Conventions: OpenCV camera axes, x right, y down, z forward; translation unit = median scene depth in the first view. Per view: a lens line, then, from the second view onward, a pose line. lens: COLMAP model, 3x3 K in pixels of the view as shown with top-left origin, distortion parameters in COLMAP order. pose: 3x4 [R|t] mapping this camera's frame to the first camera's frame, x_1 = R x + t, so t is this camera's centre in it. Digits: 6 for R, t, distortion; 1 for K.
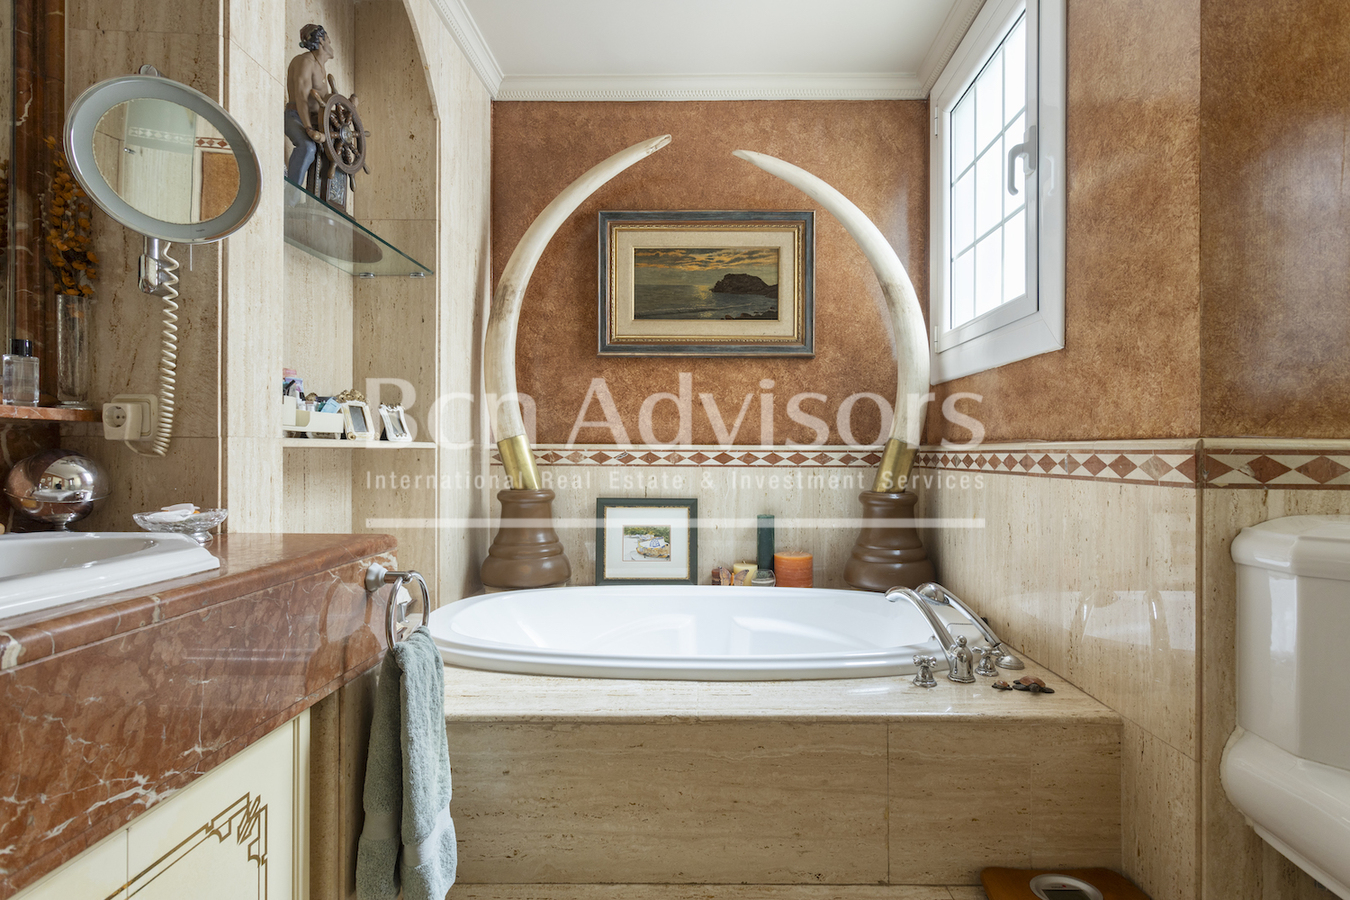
lens RADIAL K [[652.9, 0, 676.3], [0, 652.9, 448.6], [0, 0, 1]] dist [-0.003870, 0.003173]
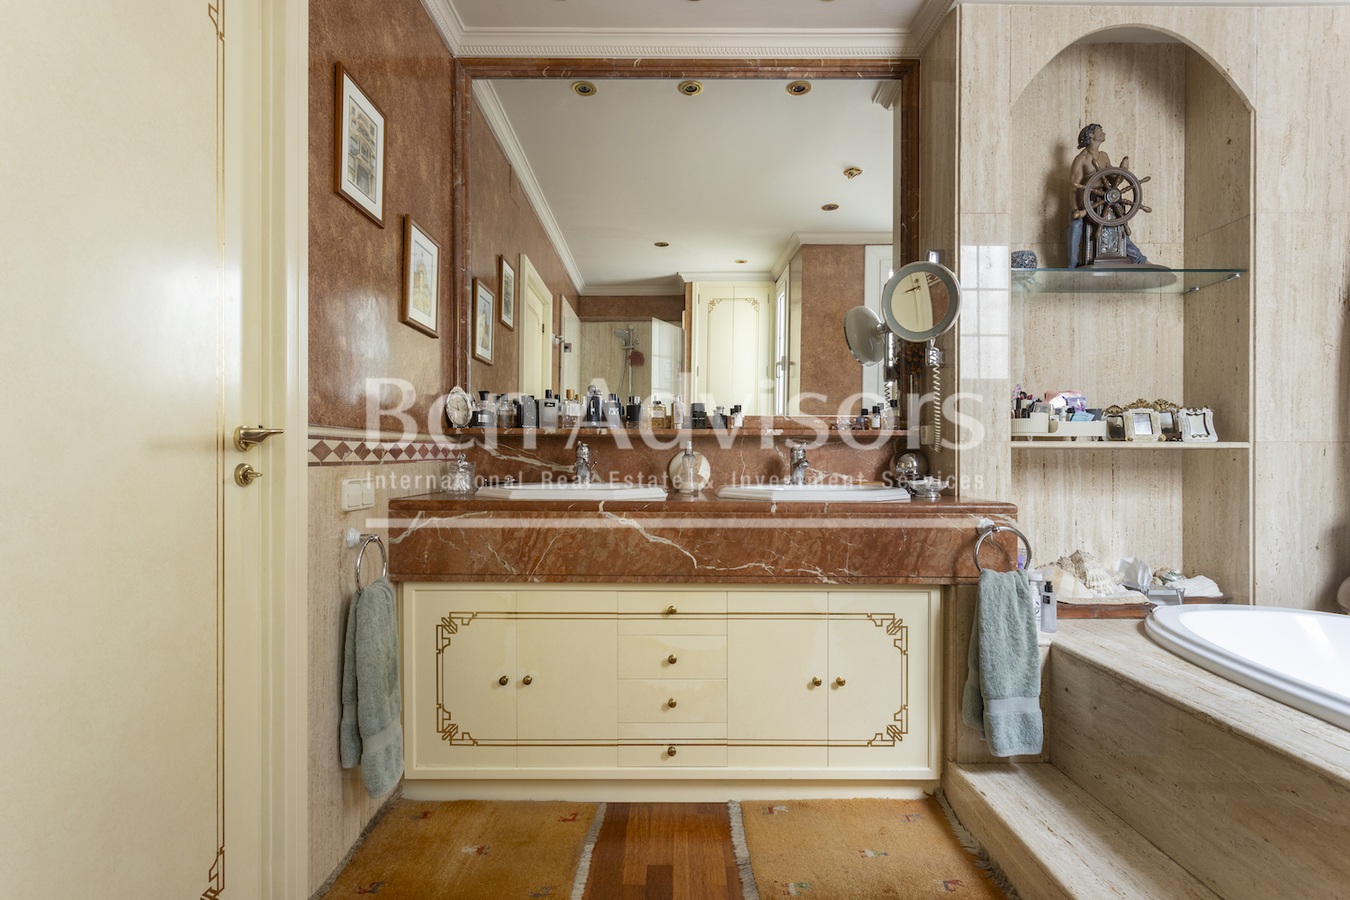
lens RADIAL K [[652.9, 0, 680.8], [0, 652.9, 473.9], [0, 0, 1]] dist [-0.003870, 0.003173]
pose [[0.017830, 0.018446, -0.999671, 0.506331], [-0.001302, 0.999829, 0.018426, 0.018450], [0.999840, 0.000973, 0.017851, 0.105997]]
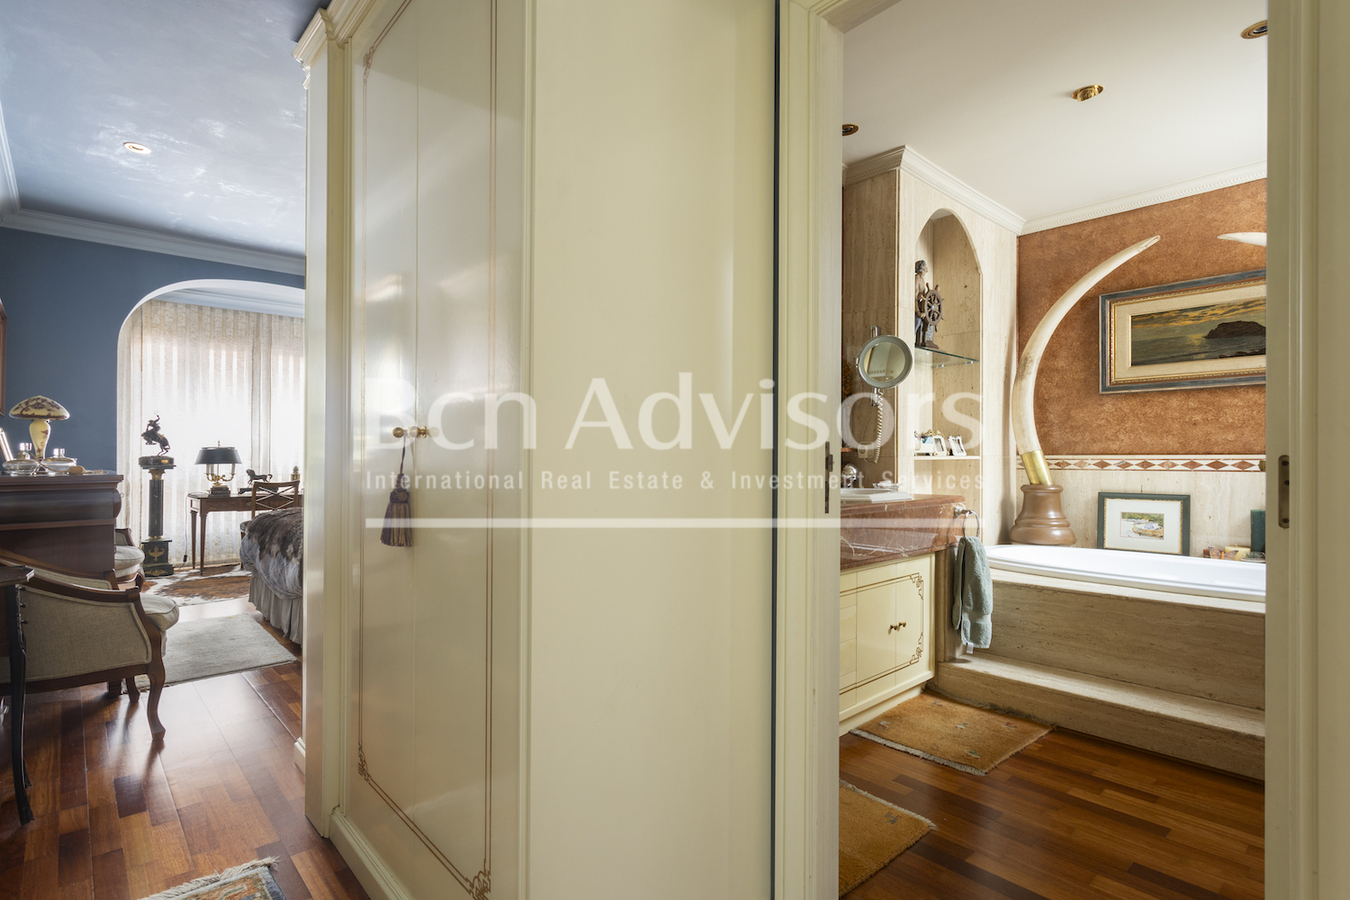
lens RADIAL K [[652.9, 0, 616.9], [0, 652.9, 467.4], [0, 0, 1]] dist [-0.003870, 0.003173]
pose [[0.659591, 0.004757, -0.751610, 0.264449], [0.009336, 0.999851, 0.014521, -0.010738], [0.751567, -0.016595, 0.659448, -0.771158]]
